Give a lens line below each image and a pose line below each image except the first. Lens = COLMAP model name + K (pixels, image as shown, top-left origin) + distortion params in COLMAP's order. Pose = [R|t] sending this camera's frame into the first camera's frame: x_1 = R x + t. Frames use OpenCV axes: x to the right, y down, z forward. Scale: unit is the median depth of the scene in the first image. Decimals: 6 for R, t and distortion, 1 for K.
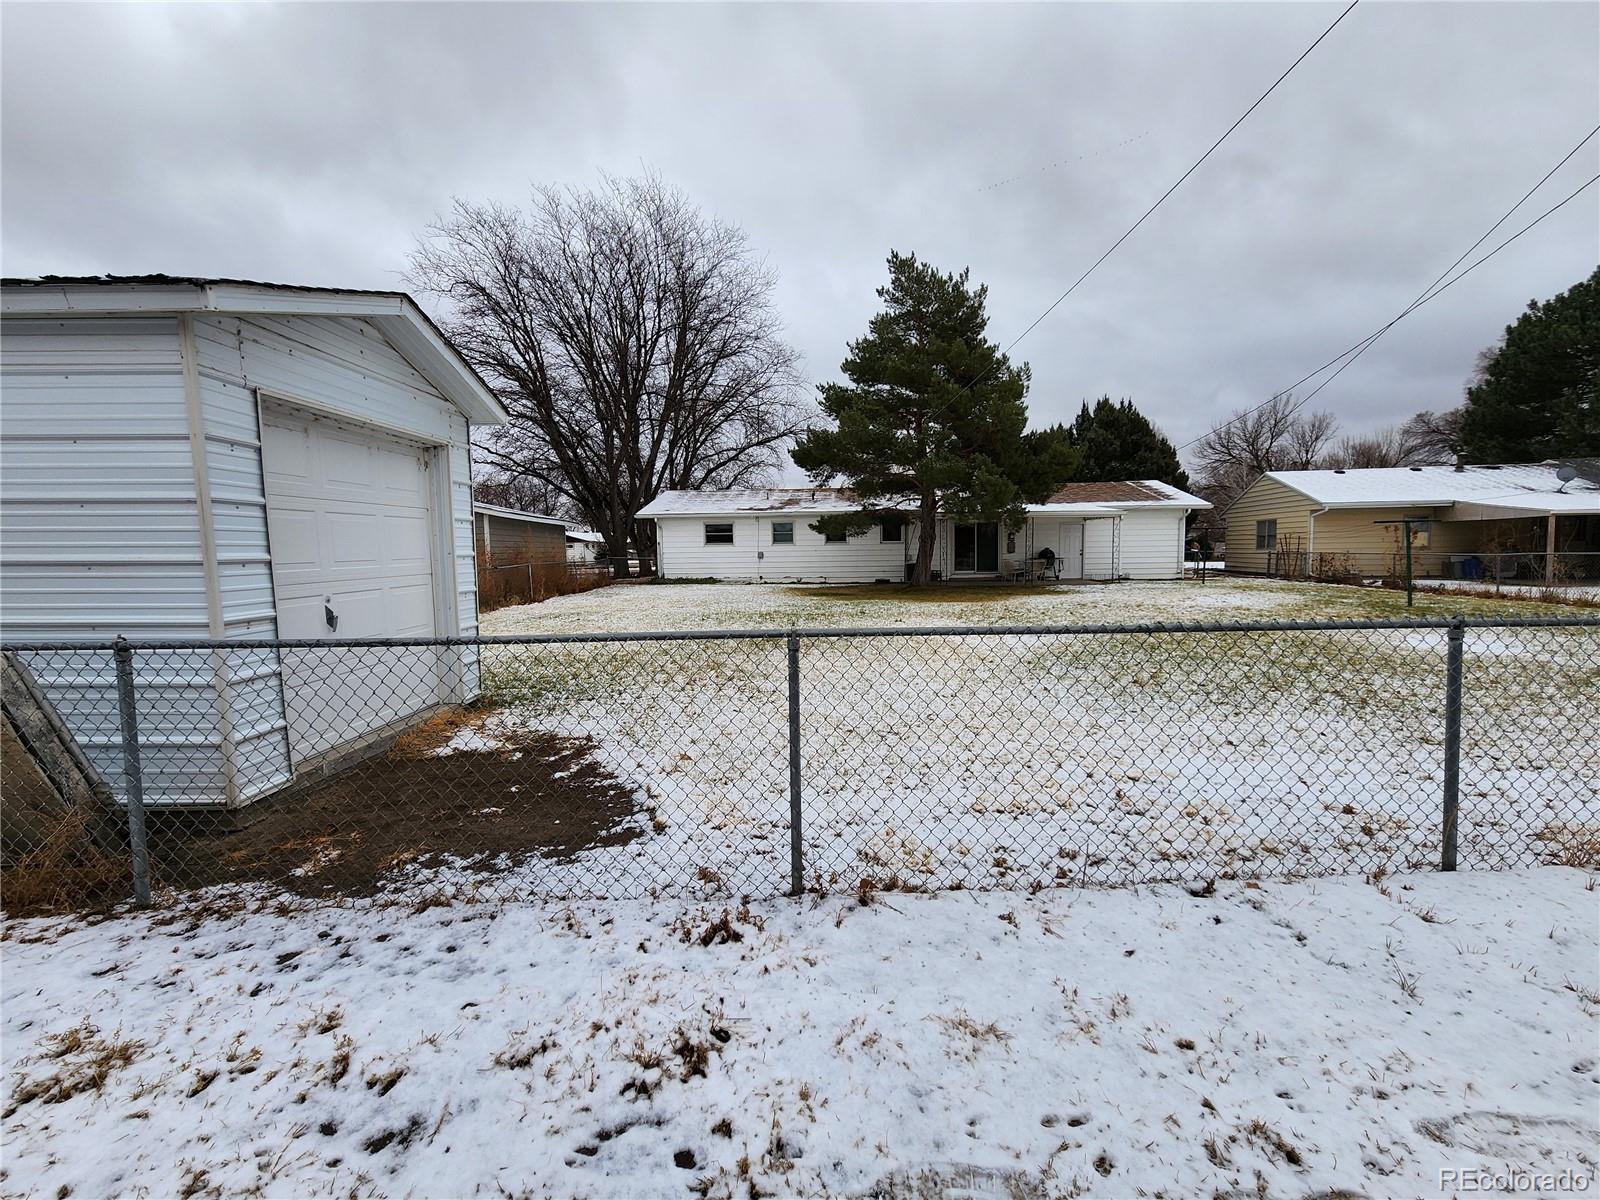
lens RADIAL K [[650.7, 0, 799.3], [0, 650.7, 600.5], [0, 0, 1]] dist [-0.002456, 0.001893]
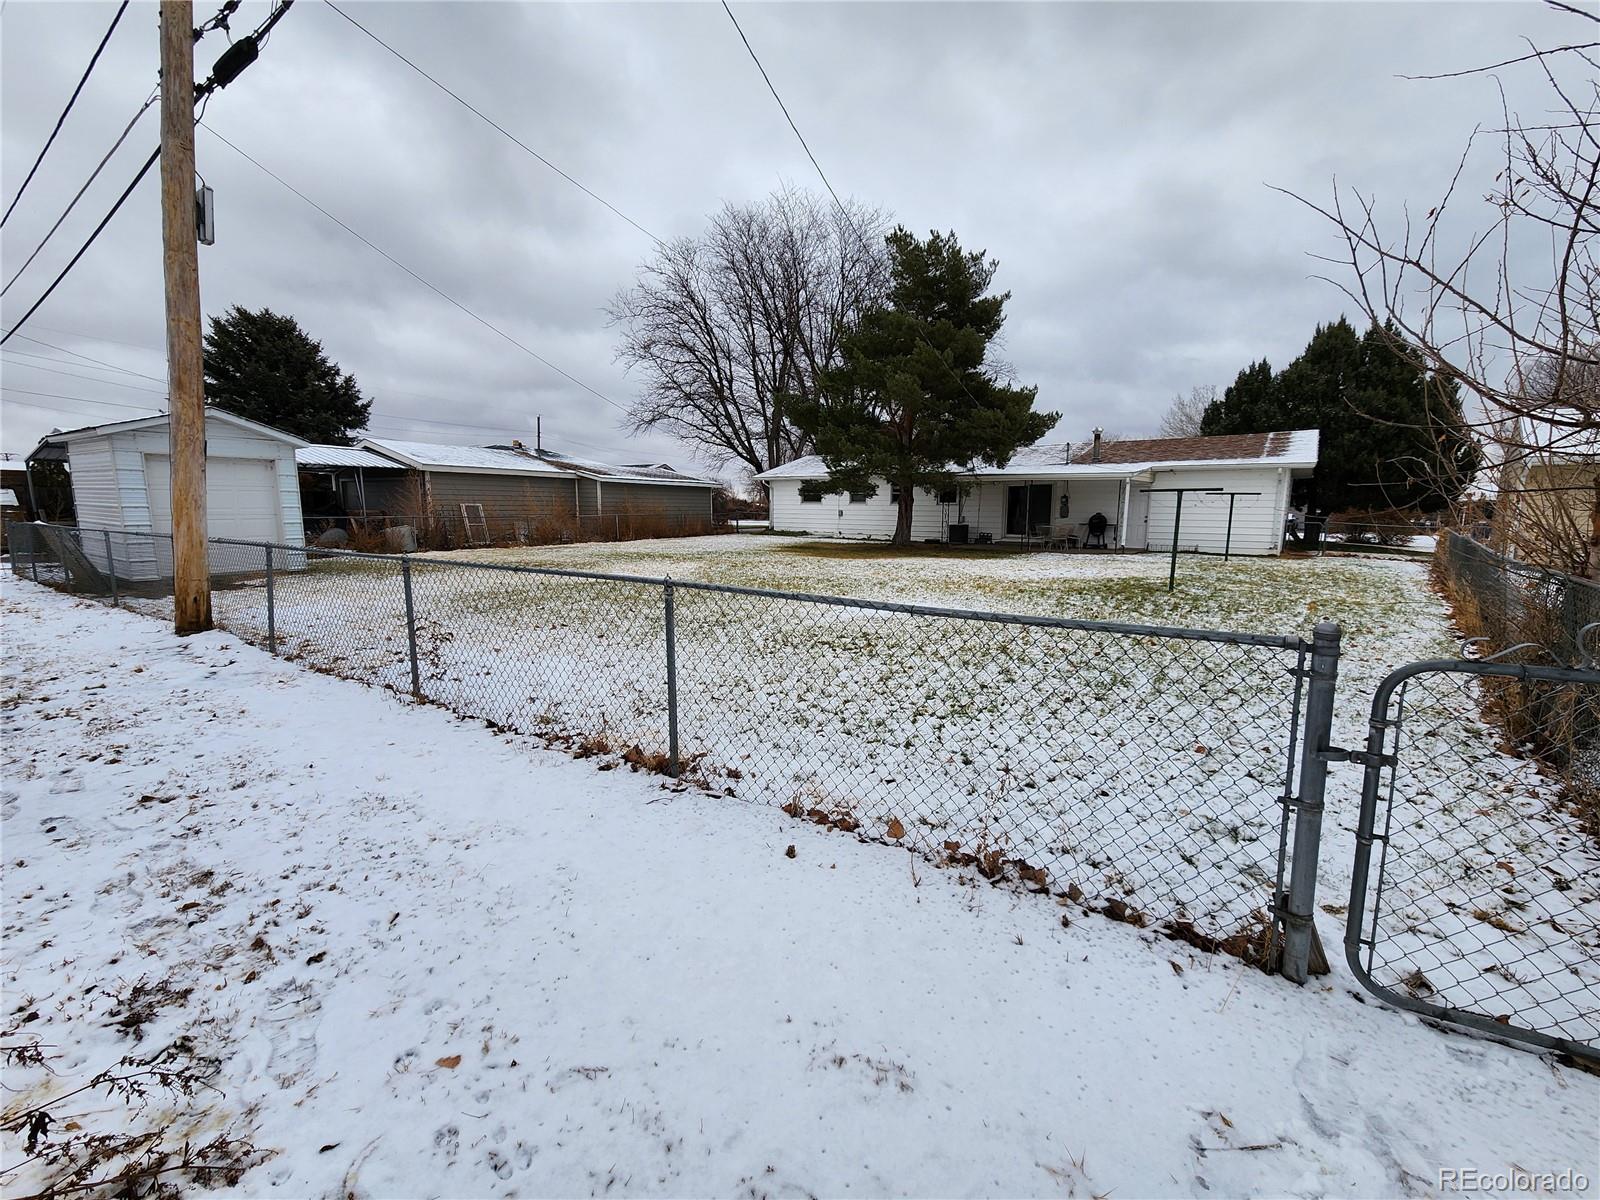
lens RADIAL K [[650.7, 0, 800.5], [0, 650.7, 597.0], [0, 0, 1]] dist [-0.002456, 0.001893]
pose [[0.835348, 0.094726, -0.541498, 0.530867], [-0.061579, 0.994966, 0.079057, -0.010354], [0.546261, -0.032695, 0.836976, 0.008603]]
